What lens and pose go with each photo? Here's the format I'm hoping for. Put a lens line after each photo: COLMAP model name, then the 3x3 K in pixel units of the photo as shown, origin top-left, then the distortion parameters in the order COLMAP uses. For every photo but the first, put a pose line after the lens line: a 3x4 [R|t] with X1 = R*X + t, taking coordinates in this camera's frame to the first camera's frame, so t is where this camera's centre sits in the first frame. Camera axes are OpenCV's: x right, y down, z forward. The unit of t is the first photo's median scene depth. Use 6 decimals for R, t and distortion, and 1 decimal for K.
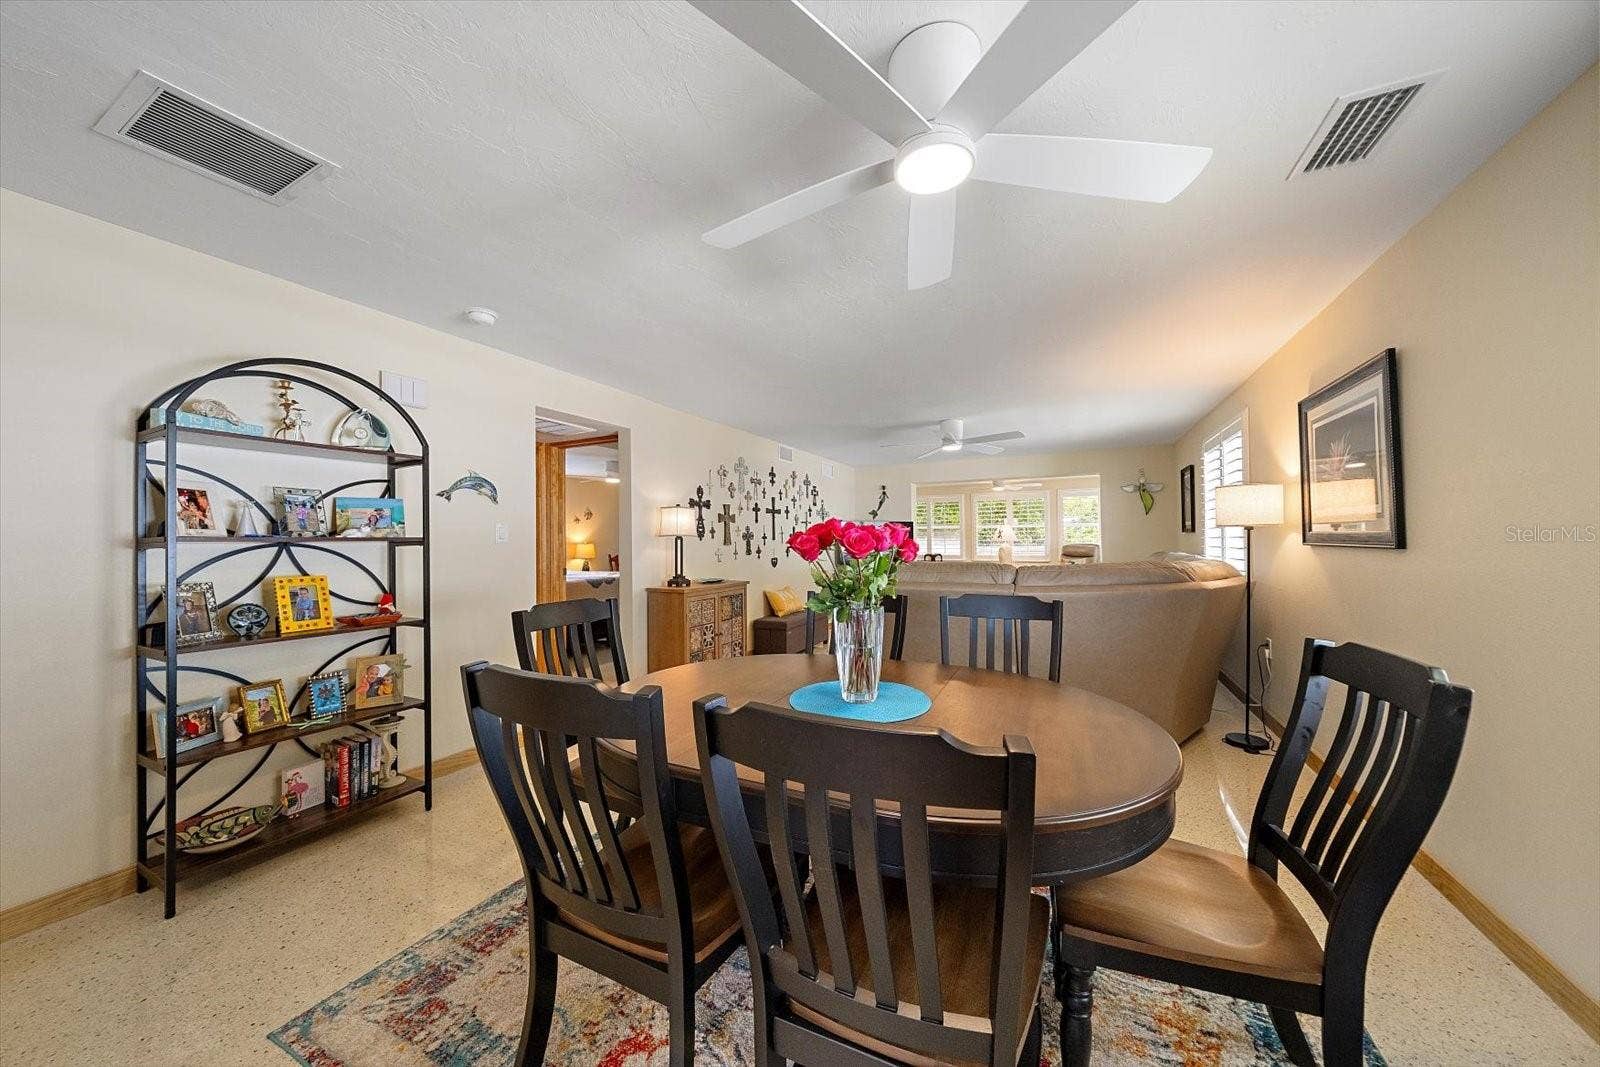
lens RADIAL K [[543.7, 0, 800.0], [0, 543.7, 533.5], [0, 0, 1]] dist [-0.000462, -0.000024]
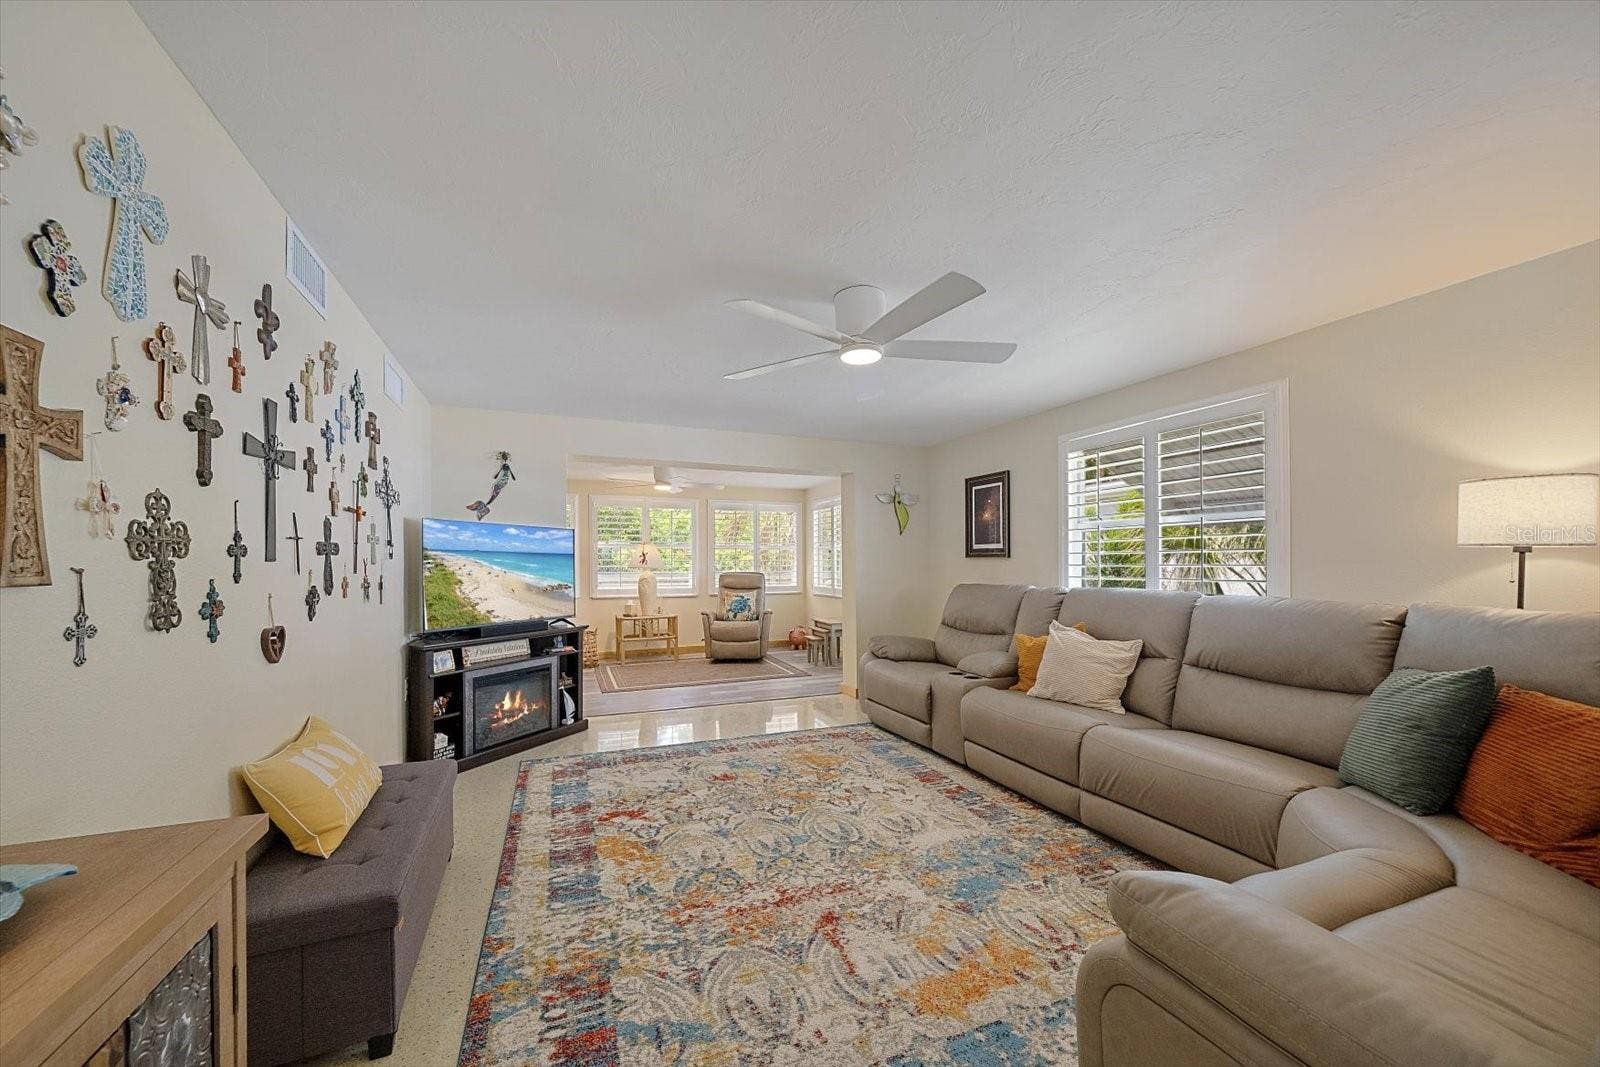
lens RADIAL K [[593.9, 0, 798.5], [0, 593.9, 562.3], [0, 0, 1]] dist [-0.000492, -0.000086]
pose [[0.652479, 0.011398, 0.757721, -0.107903], [-0.015125, 0.999884, -0.002017, 0.009835], [-0.757656, -0.010145, 0.652575, 0.668018]]
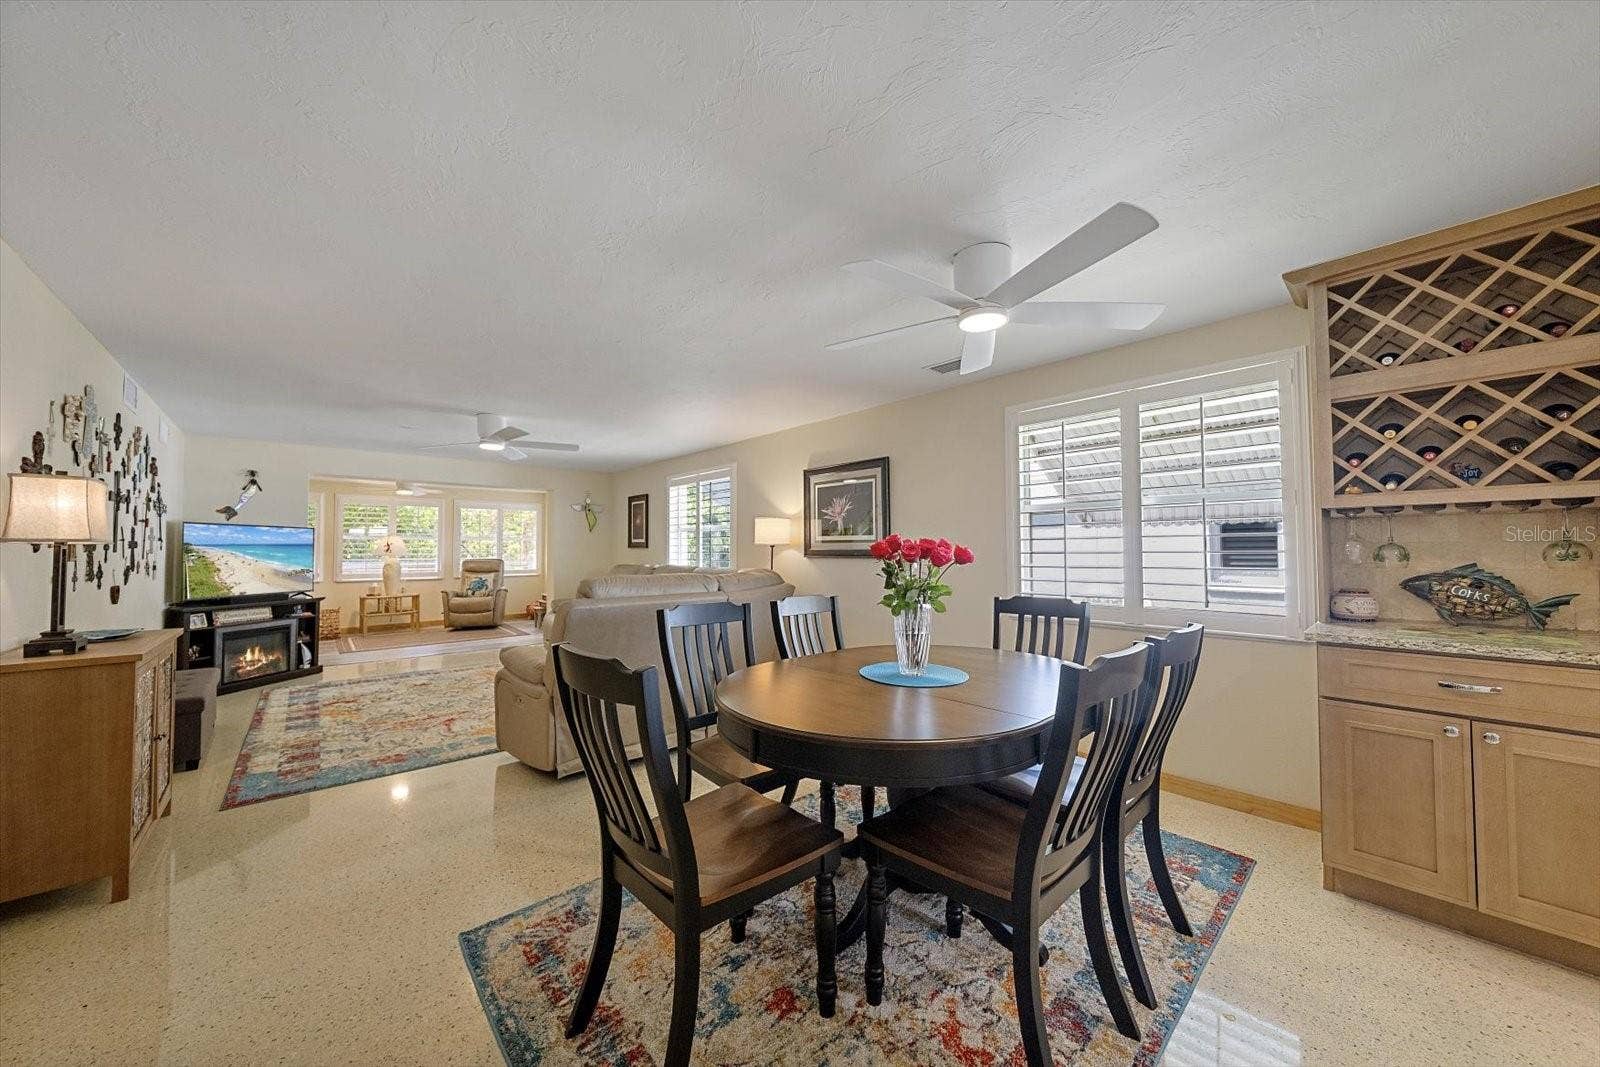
lens RADIAL K [[561.7, 0, 800.8], [0, 561.7, 531.8], [0, 0, 1]] dist [-0.001043, -0.000062]
pose [[0.364366, 0.040697, 0.930366, -0.337173], [-0.012815, 0.999169, -0.038688, 0.005132], [-0.931168, 0.002174, 0.364585, 0.203783]]
